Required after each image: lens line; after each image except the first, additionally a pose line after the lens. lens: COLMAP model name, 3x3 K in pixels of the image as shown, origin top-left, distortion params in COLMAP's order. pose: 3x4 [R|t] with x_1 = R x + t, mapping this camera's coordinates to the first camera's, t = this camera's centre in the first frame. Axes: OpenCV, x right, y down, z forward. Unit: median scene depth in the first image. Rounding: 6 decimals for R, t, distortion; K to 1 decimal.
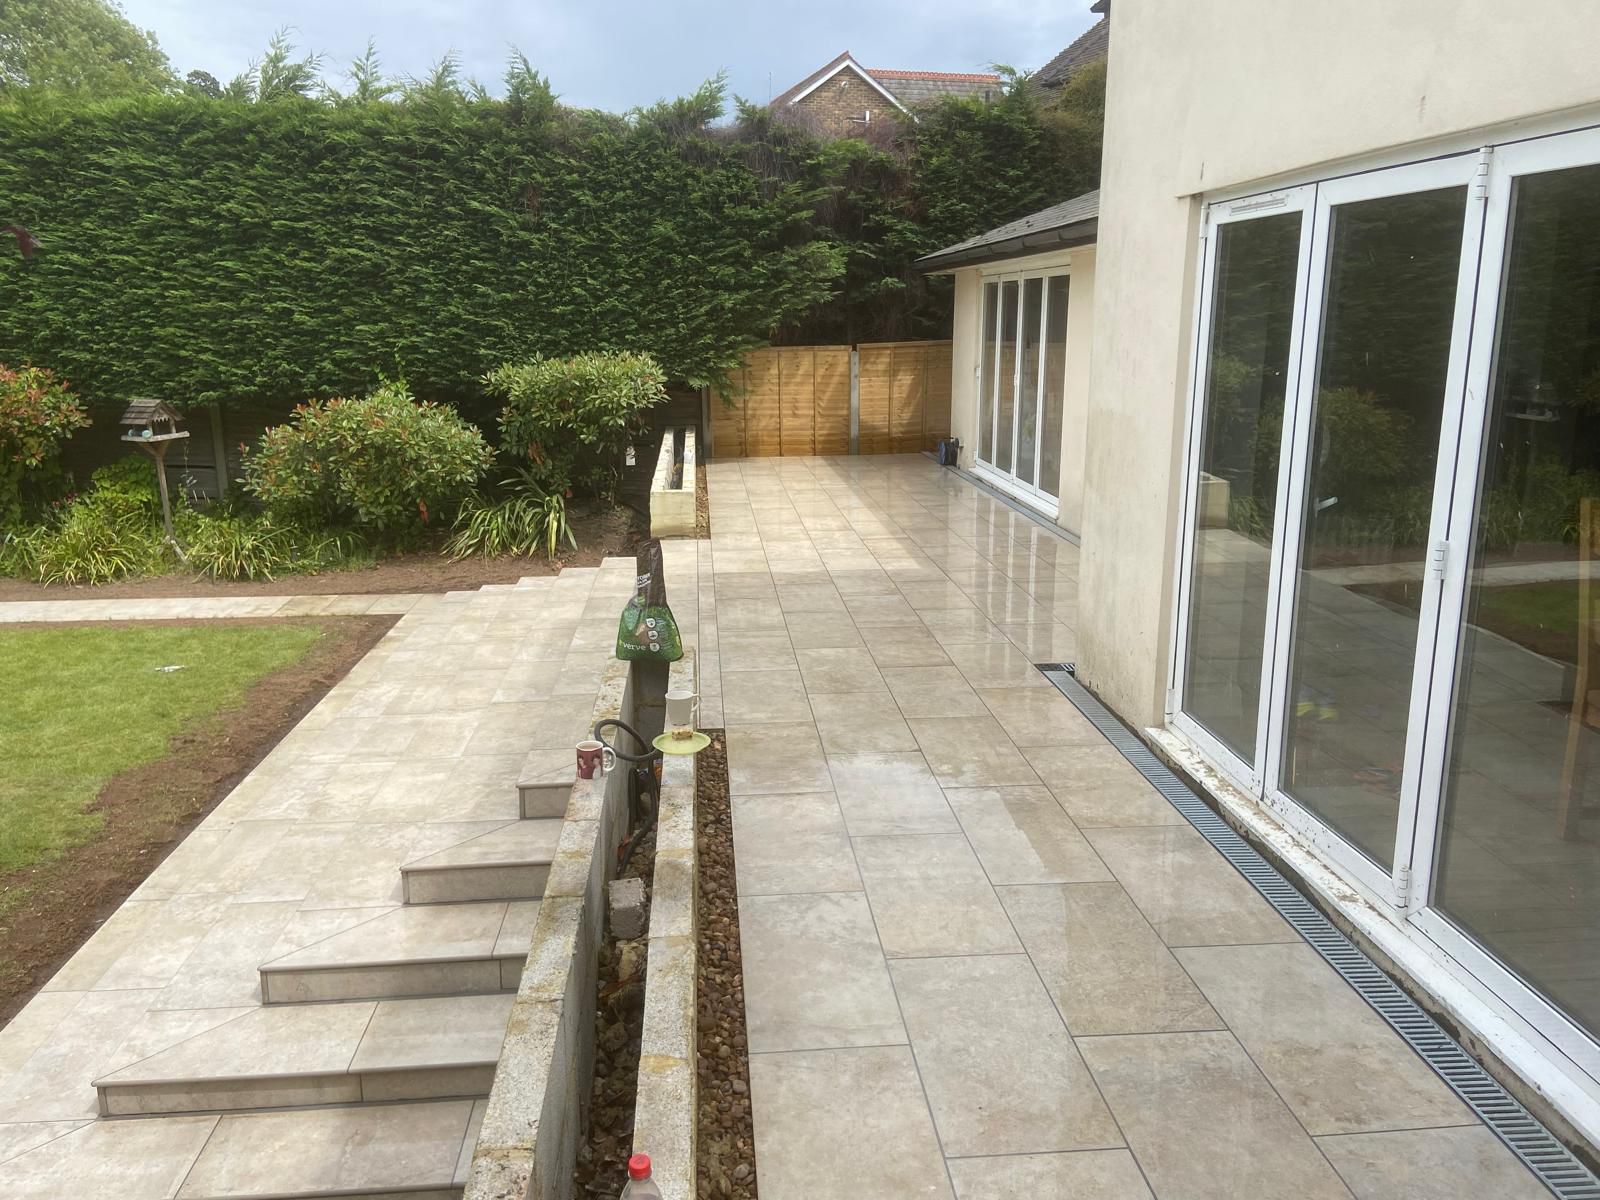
lens RADIAL K [[1193.3, 0, 808.7], [0, 1193.3, 579.3], [0, 0, 1]] dist [0.127699, -0.163189]
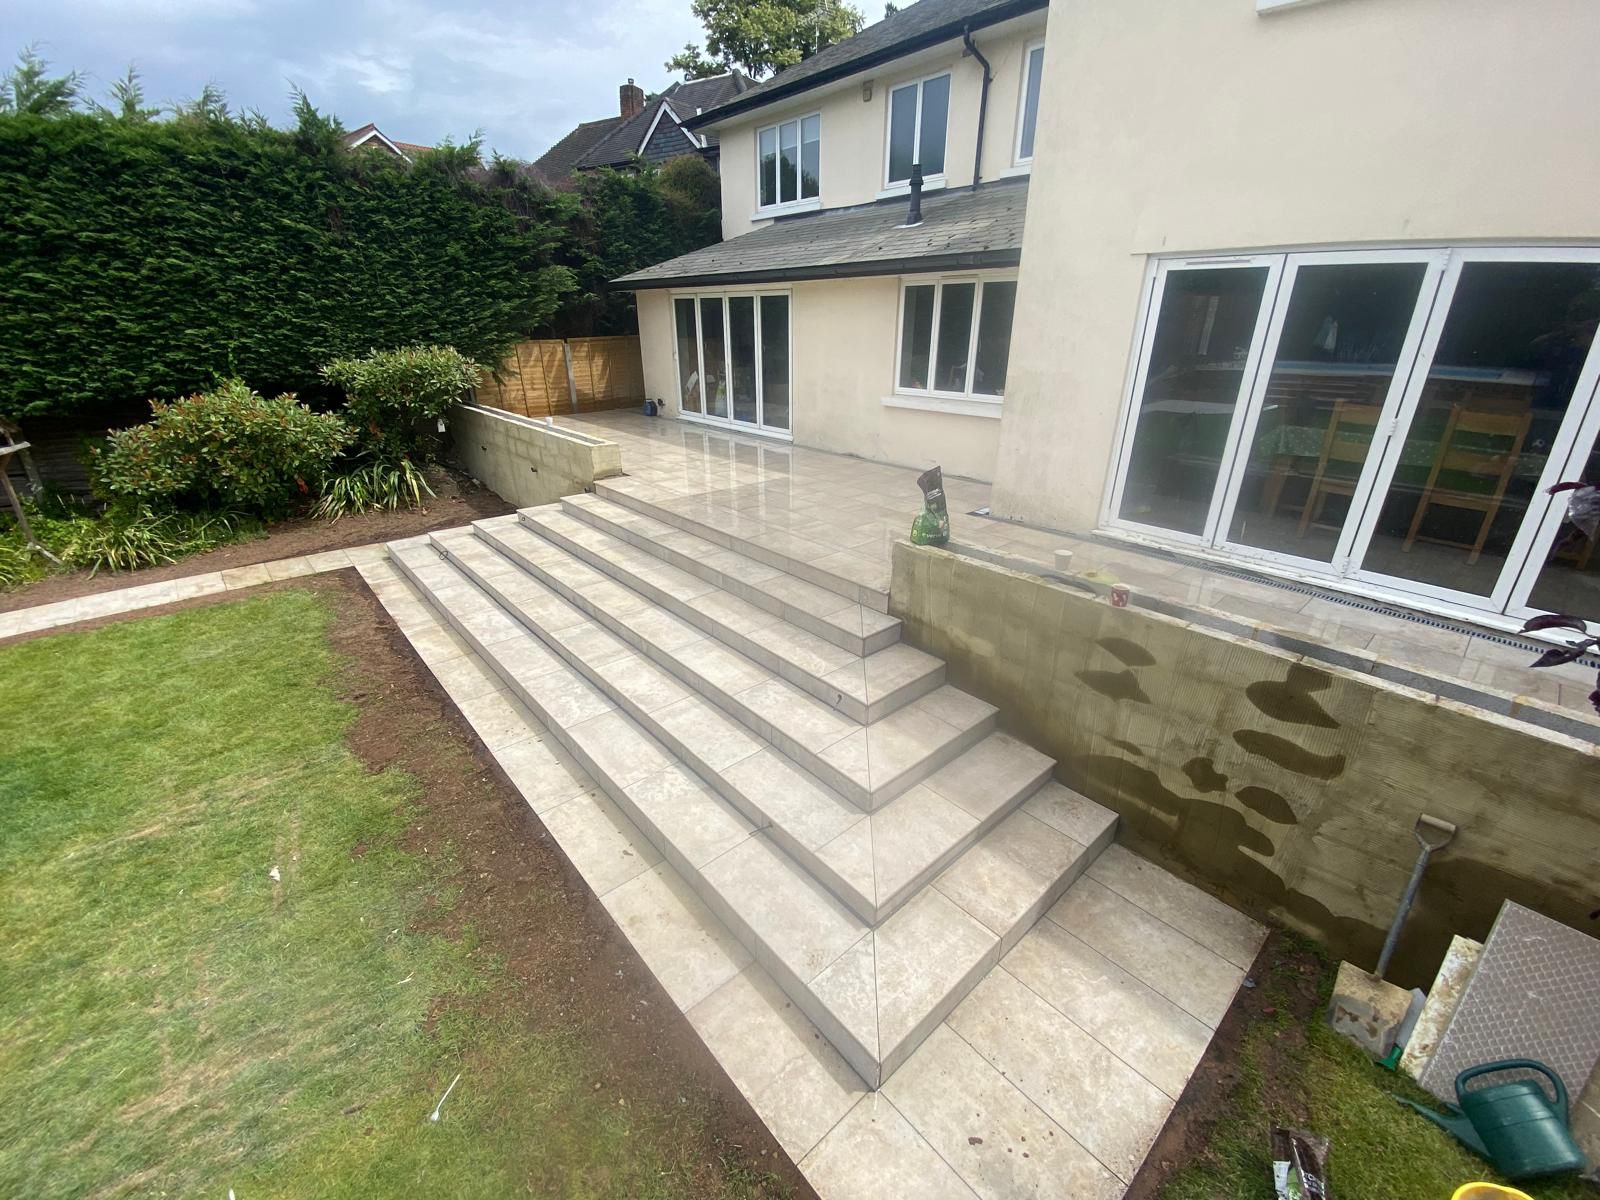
lens RADIAL K [[648.7, 0, 800.0], [0, 648.7, 600.0], [0, 0, 1]] dist [0.000900, -0.013497]
pose [[0.802433, -0.228503, 0.551261, -0.298655], [0.119909, 0.966683, 0.226155, -0.030554], [-0.584571, -0.115373, 0.803098, 0.152751]]
